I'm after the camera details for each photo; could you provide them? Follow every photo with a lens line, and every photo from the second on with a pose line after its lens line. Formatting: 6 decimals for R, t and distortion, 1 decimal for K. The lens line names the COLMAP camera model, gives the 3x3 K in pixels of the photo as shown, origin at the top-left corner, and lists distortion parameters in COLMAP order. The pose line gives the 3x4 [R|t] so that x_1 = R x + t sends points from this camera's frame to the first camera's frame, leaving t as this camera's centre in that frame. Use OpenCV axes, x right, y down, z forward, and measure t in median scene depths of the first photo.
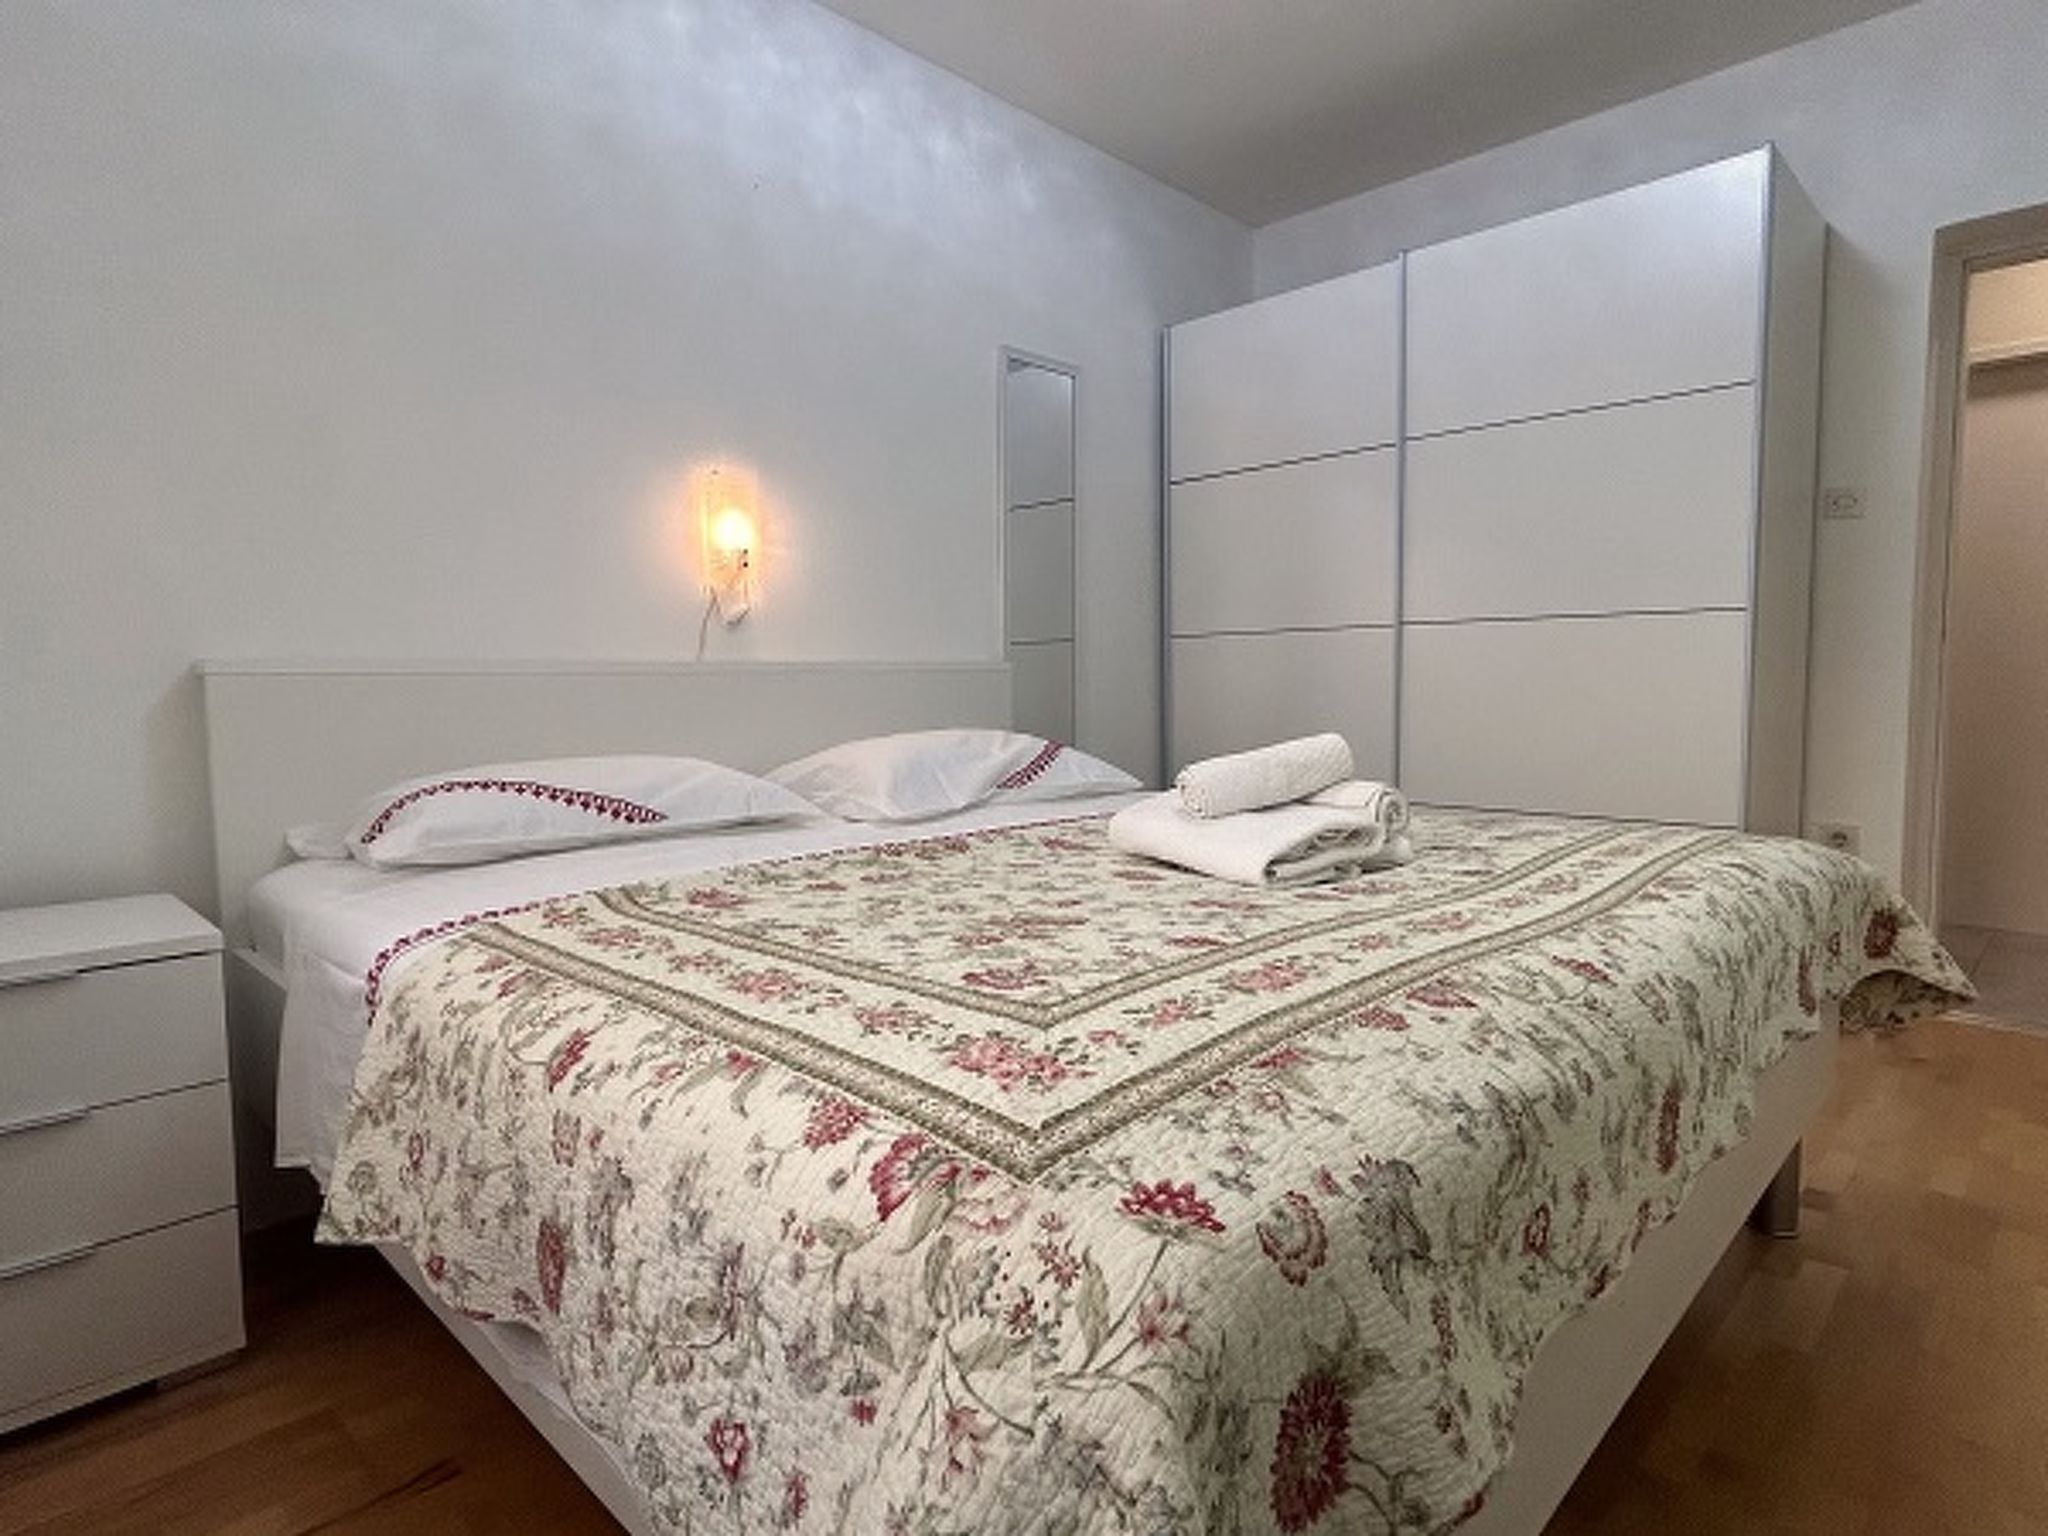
lens RADIAL K [[1113.7, 0, 1014.3], [0, 1113.7, 768.7], [0, 0, 1]] dist [-0.003781, 0.002044]
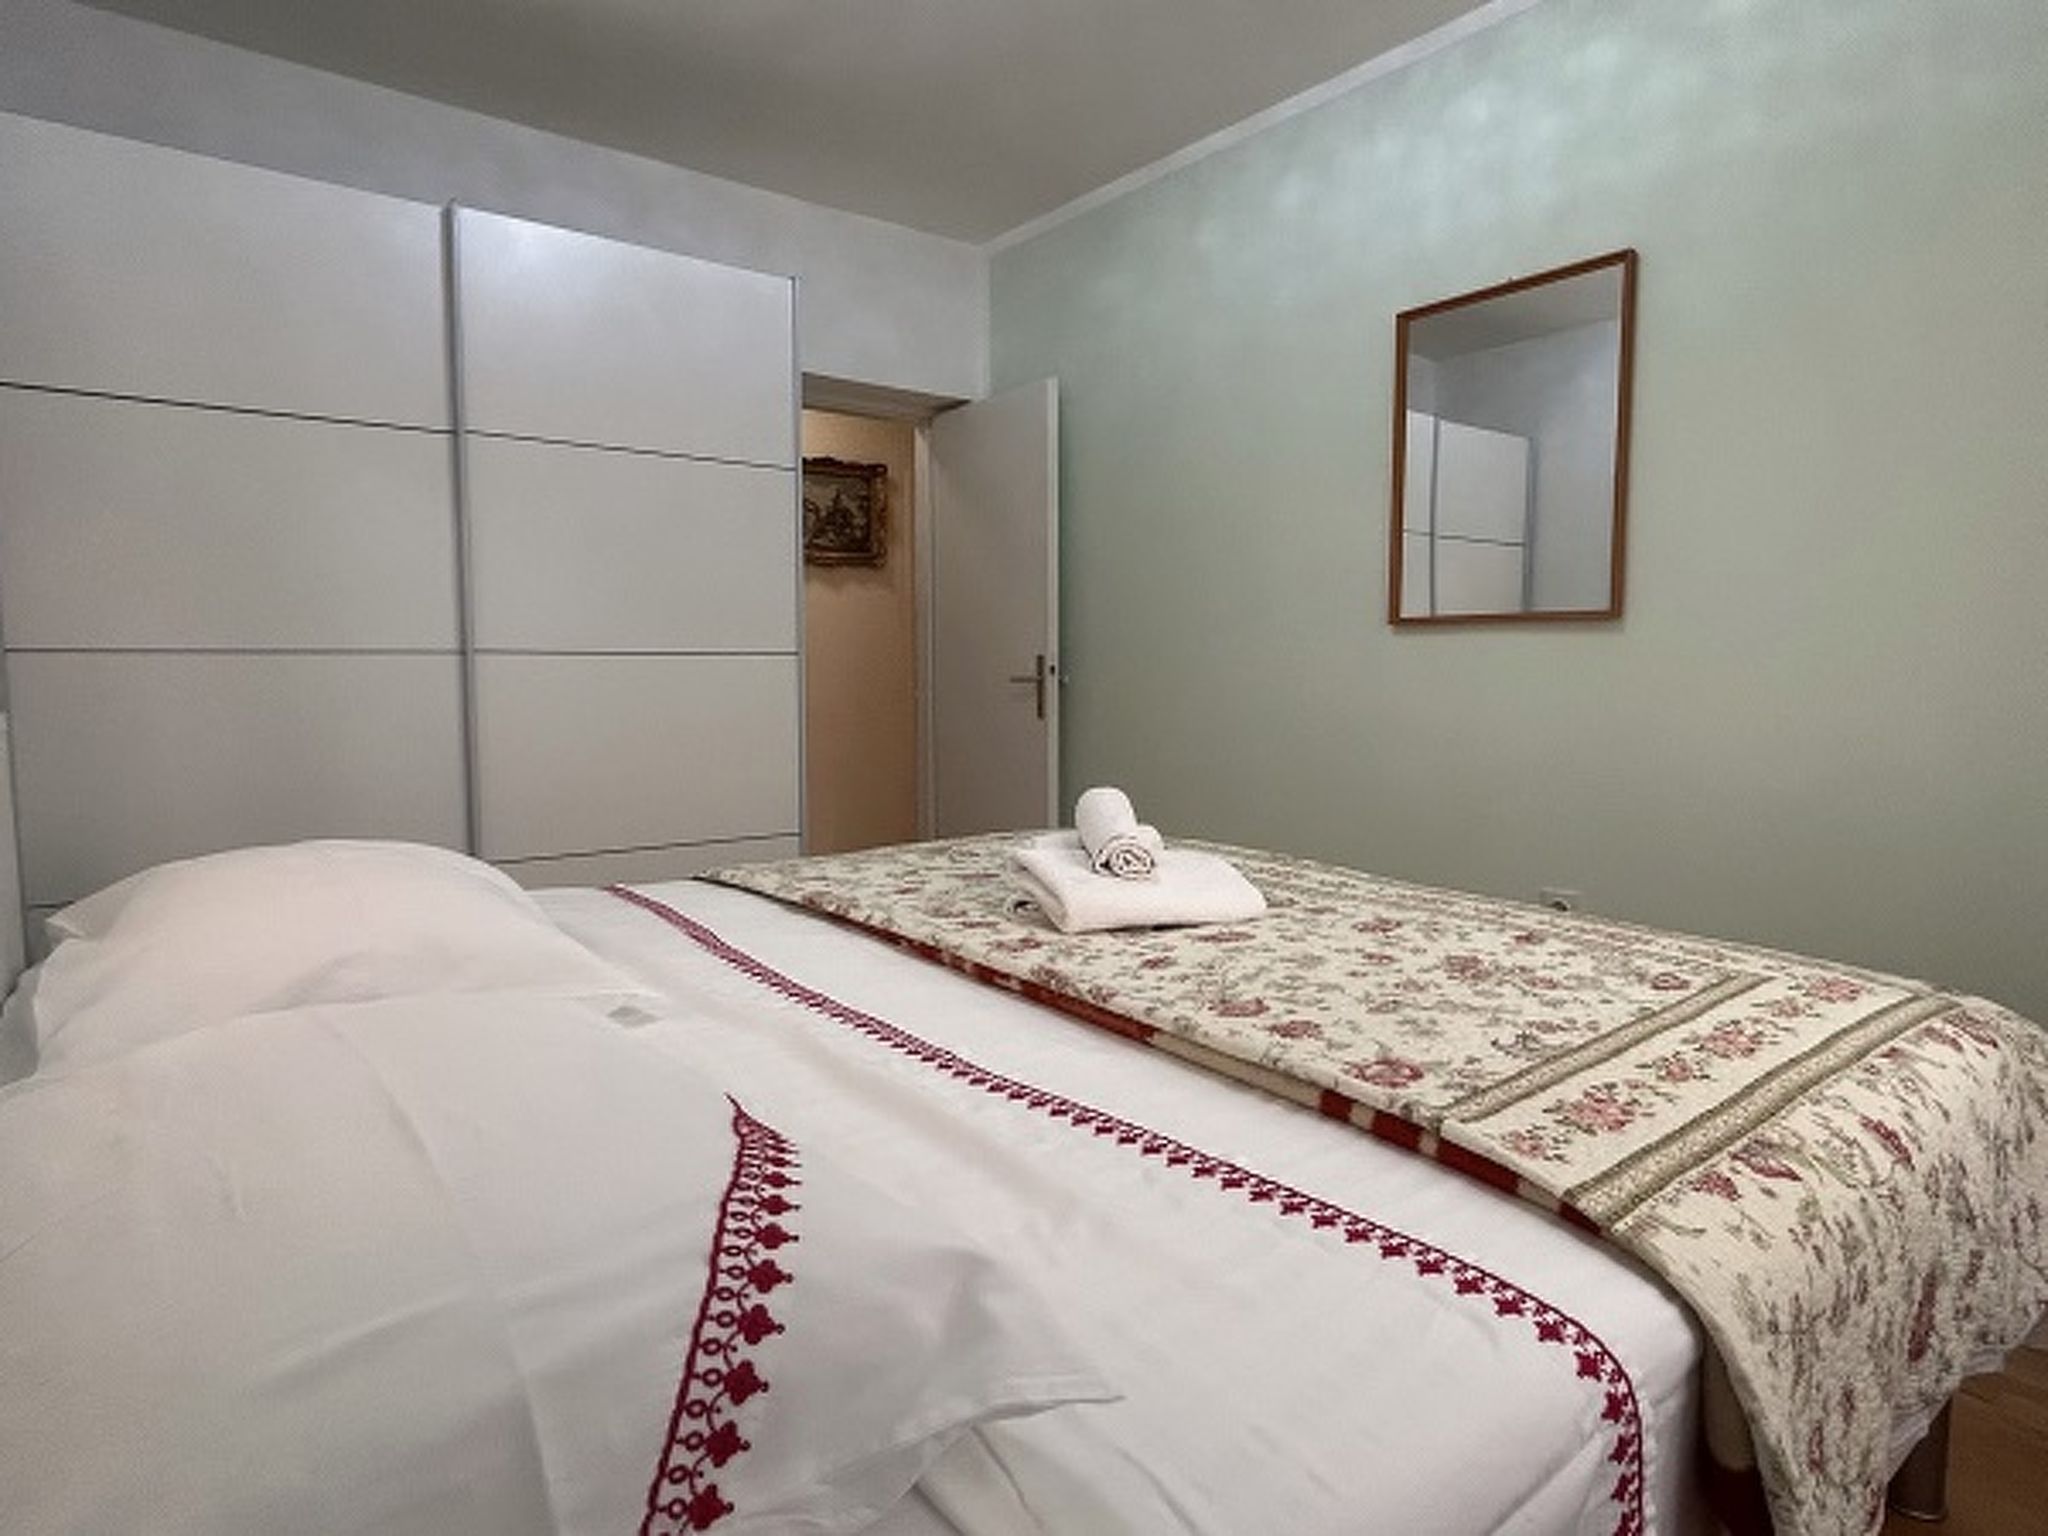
lens RADIAL K [[1154.4, 0, 1024.0], [0, 1154.4, 768.0], [0, 0, 1]] dist [-0.005413, -0.000889]
pose [[0.121462, -0.079955, 0.989371, -0.892313], [0.073978, 0.994708, 0.071304, -0.142256], [-0.989835, 0.064530, 0.126734, 0.933981]]
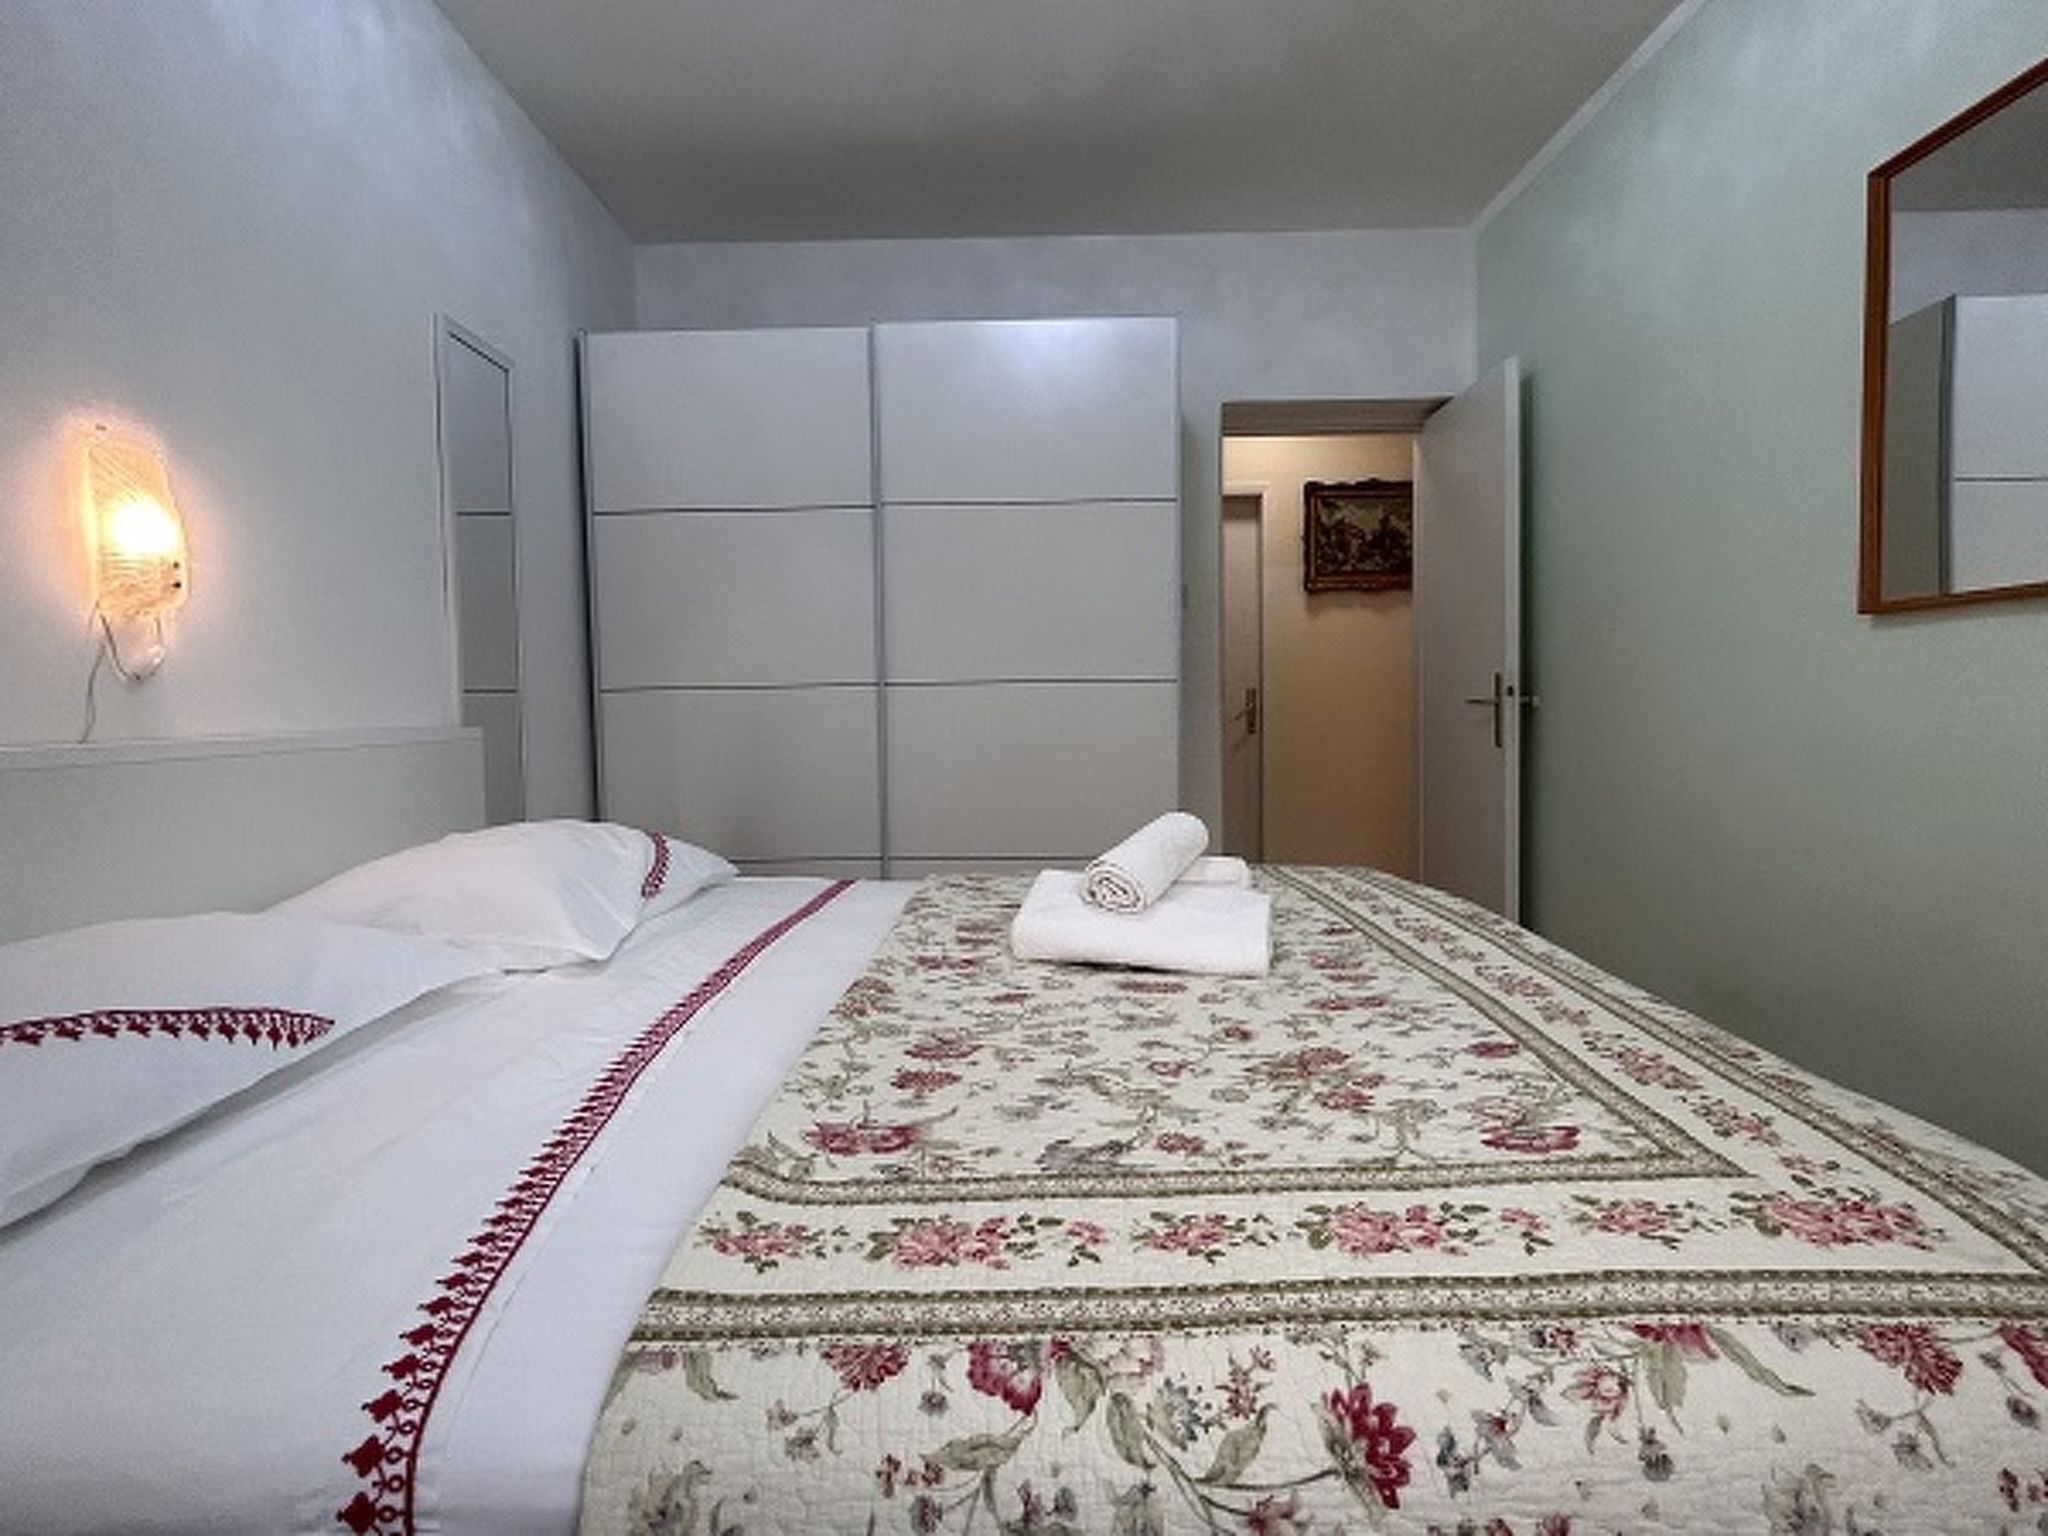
lens RADIAL K [[1113.7, 0, 1014.3], [0, 1113.7, 768.7], [0, 0, 1]] dist [-0.003781, 0.002044]
pose [[0.710865, -0.042293, 0.702056, -0.545230], [0.062770, 0.998022, -0.003435, -0.078495], [-0.700522, 0.046510, 0.712114, 0.369986]]
